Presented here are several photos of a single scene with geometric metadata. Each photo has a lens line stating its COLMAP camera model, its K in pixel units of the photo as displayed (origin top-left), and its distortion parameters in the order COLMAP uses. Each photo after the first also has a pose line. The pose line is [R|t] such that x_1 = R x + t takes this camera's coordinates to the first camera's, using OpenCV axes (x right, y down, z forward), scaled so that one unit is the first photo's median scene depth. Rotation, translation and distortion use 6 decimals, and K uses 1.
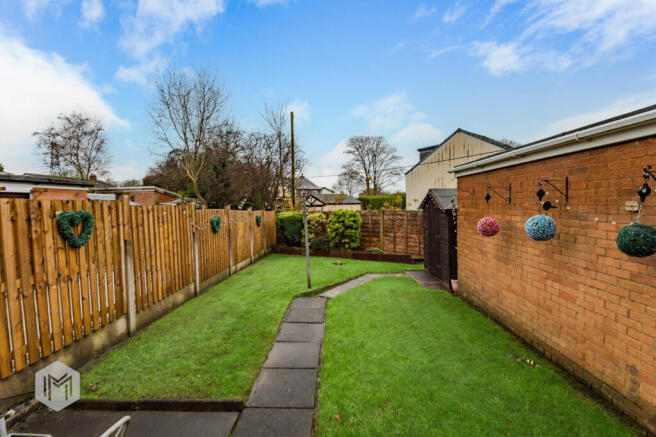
lens RADIAL K [[290.9, 0, 330.2], [0, 290.9, 216.5], [0, 0, 1]] dist [0.000062, -0.017008]
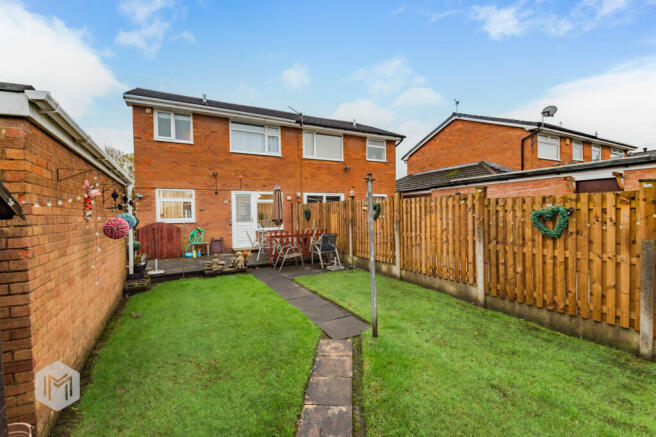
lens RADIAL K [[290.9, 0, 330.2], [0, 290.9, 216.5], [0, 0, 1]] dist [0.000062, -0.017008]
pose [[-0.870046, 0.043488, -0.491049, 0.166859], [0.020754, 0.998450, 0.051651, -0.013693], [0.492534, 0.034747, -0.869599, 0.849926]]
